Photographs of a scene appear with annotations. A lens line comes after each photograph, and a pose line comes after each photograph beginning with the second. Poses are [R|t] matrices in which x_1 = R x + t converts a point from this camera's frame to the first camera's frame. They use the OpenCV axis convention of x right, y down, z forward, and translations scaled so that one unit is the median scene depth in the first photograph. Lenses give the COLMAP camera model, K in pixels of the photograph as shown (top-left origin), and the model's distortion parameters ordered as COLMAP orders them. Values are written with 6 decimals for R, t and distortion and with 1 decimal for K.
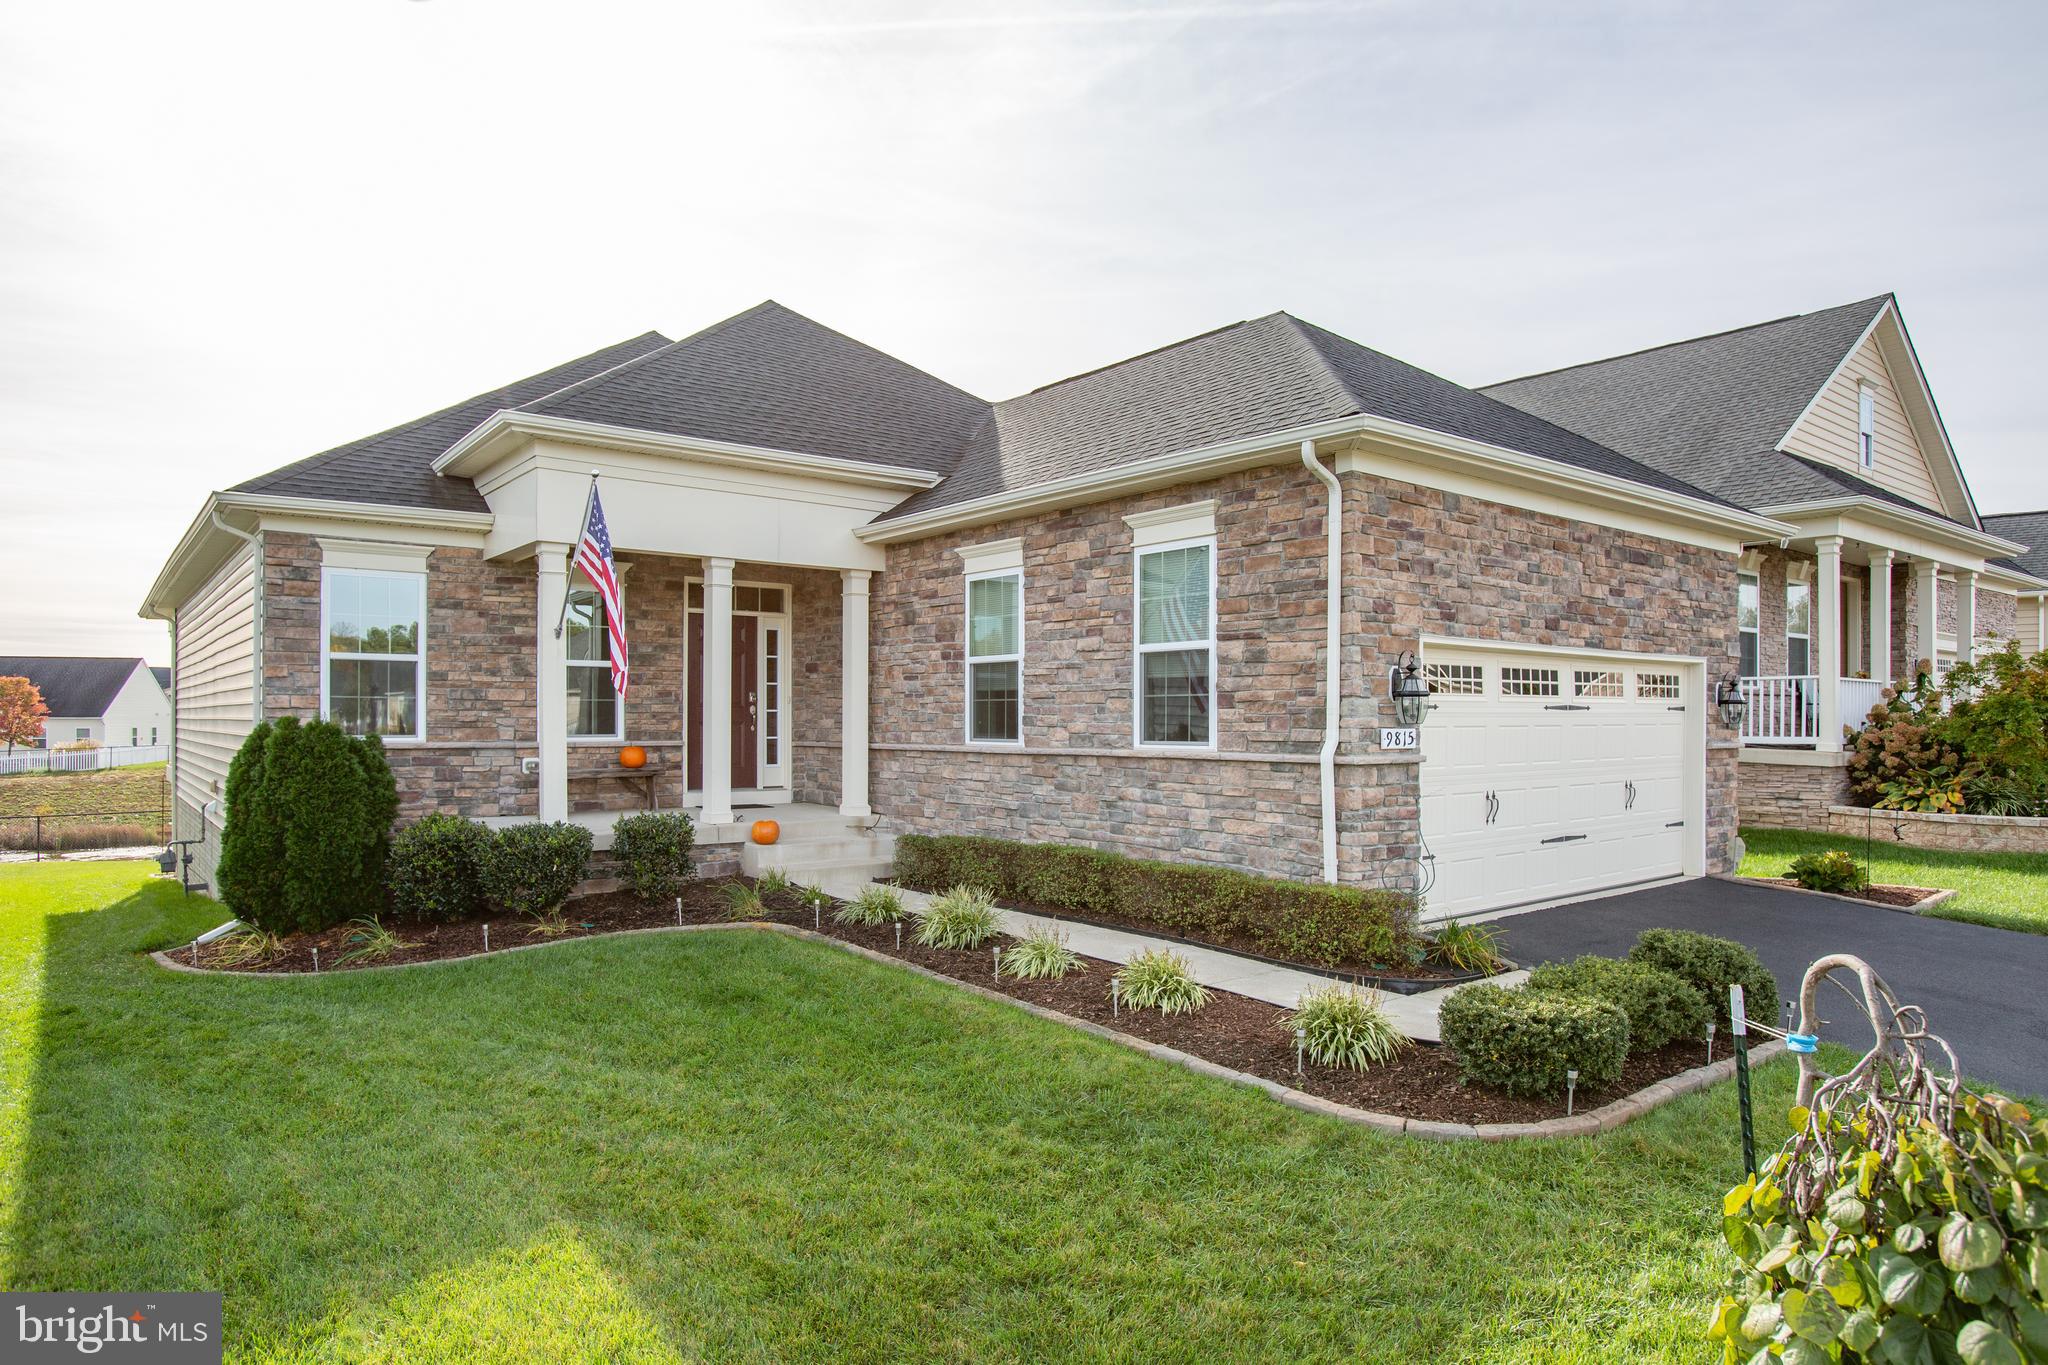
lens RADIAL K [[940.2, 0, 1026.7], [0, 940.2, 694.2], [0, 0, 1]] dist [-0.079310, 0.026167]
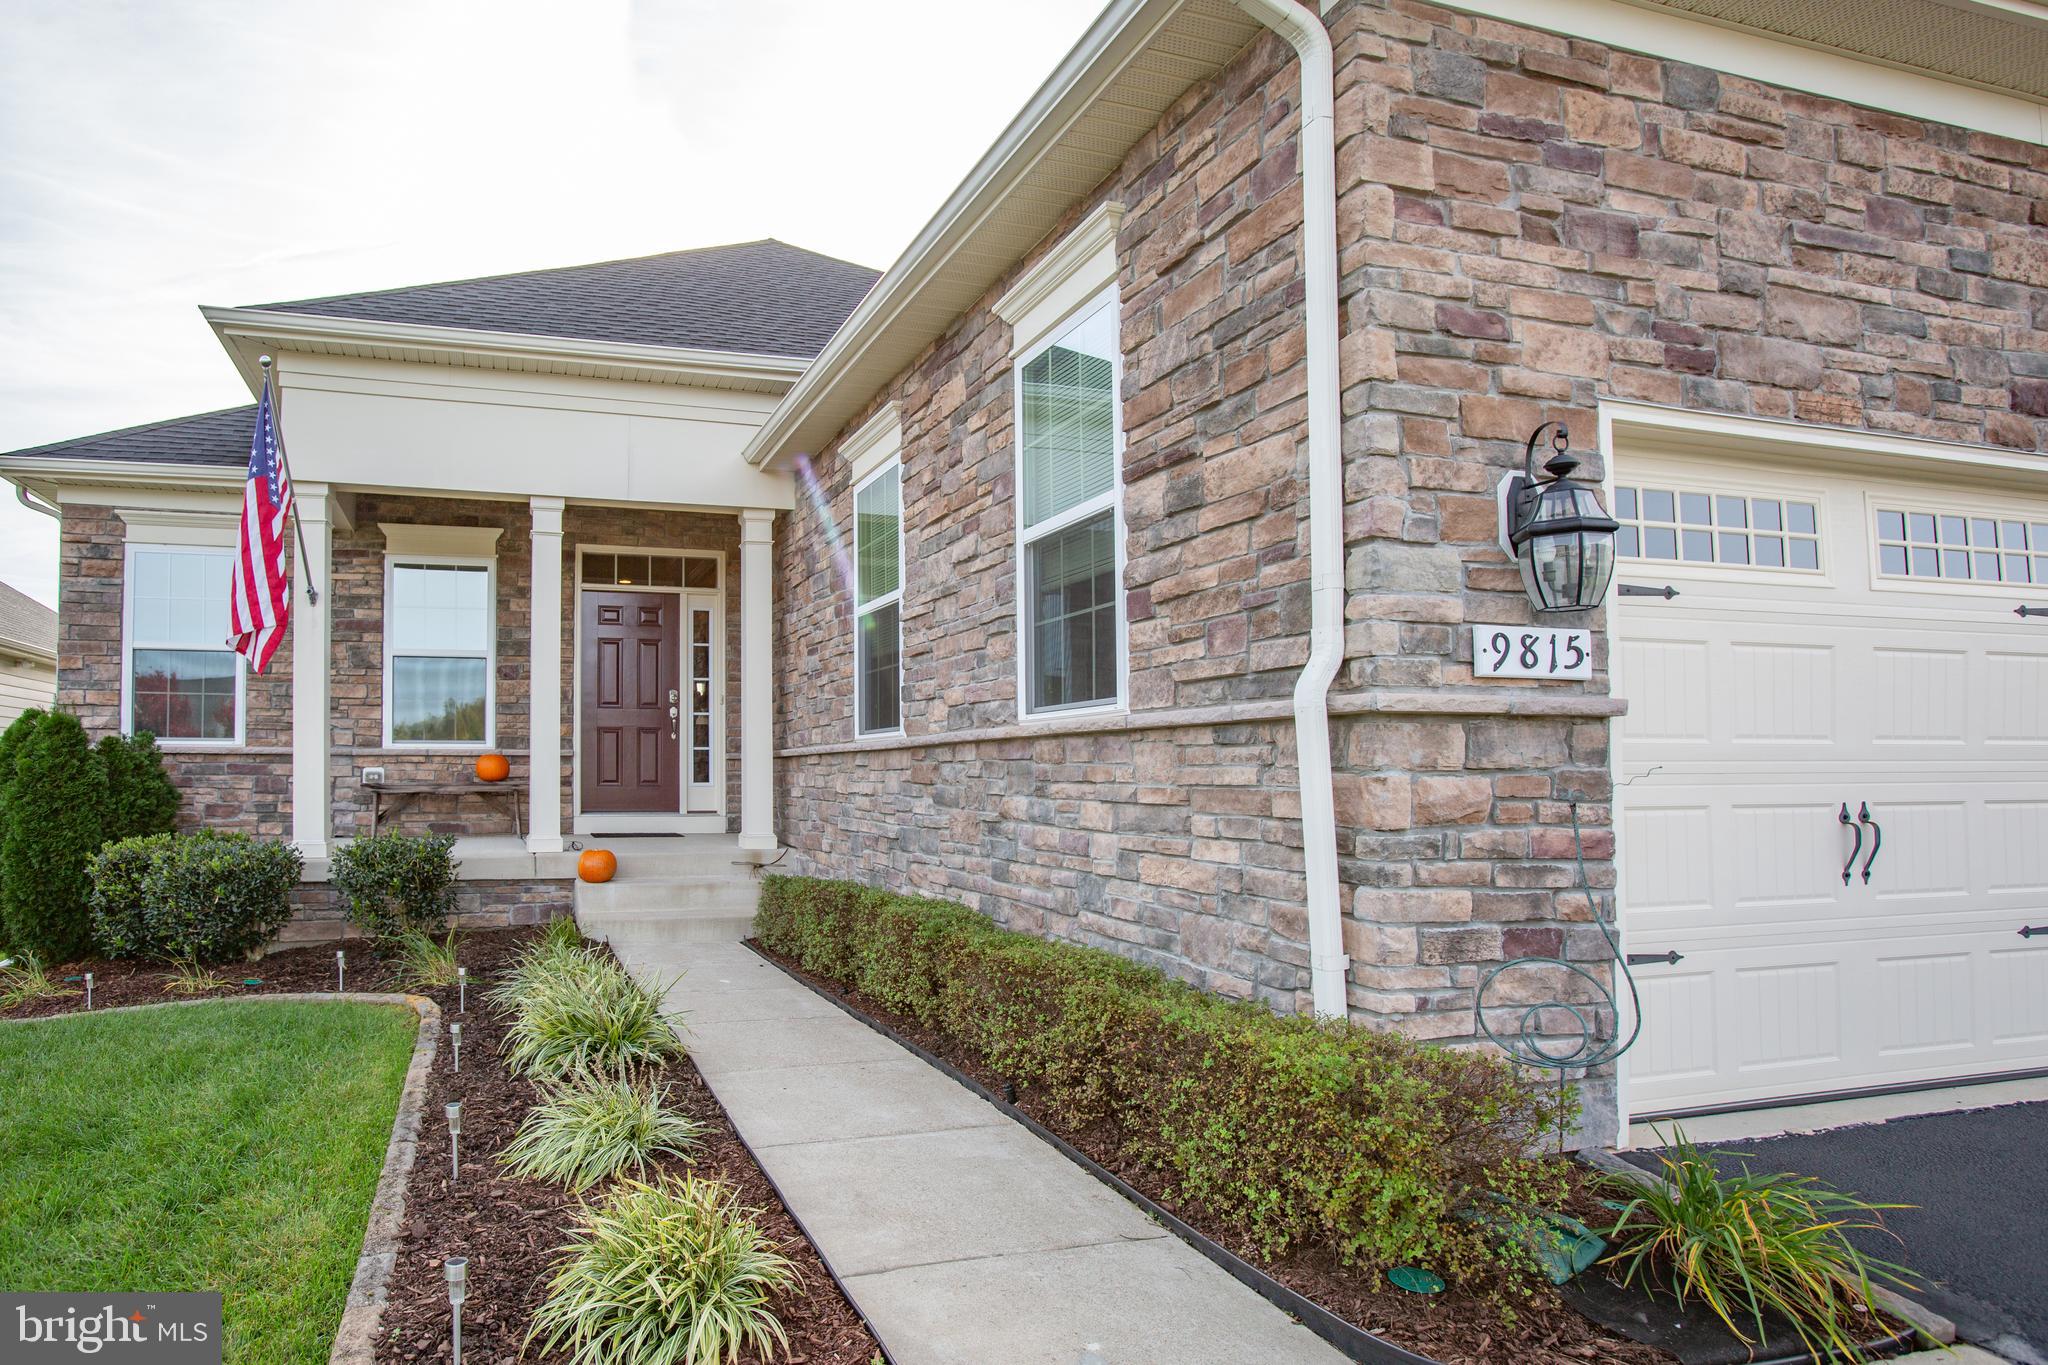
lens RADIAL K [[877.7, 0, 1022.8], [0, 877.7, 751.3], [0, 0, 1]] dist [-0.051562, 0.011489]
pose [[0.937334, -0.020384, -0.347835, 0.308526], [0.015546, 0.999740, -0.016693, 0.087440], [0.348084, 0.010239, 0.937407, 0.557695]]
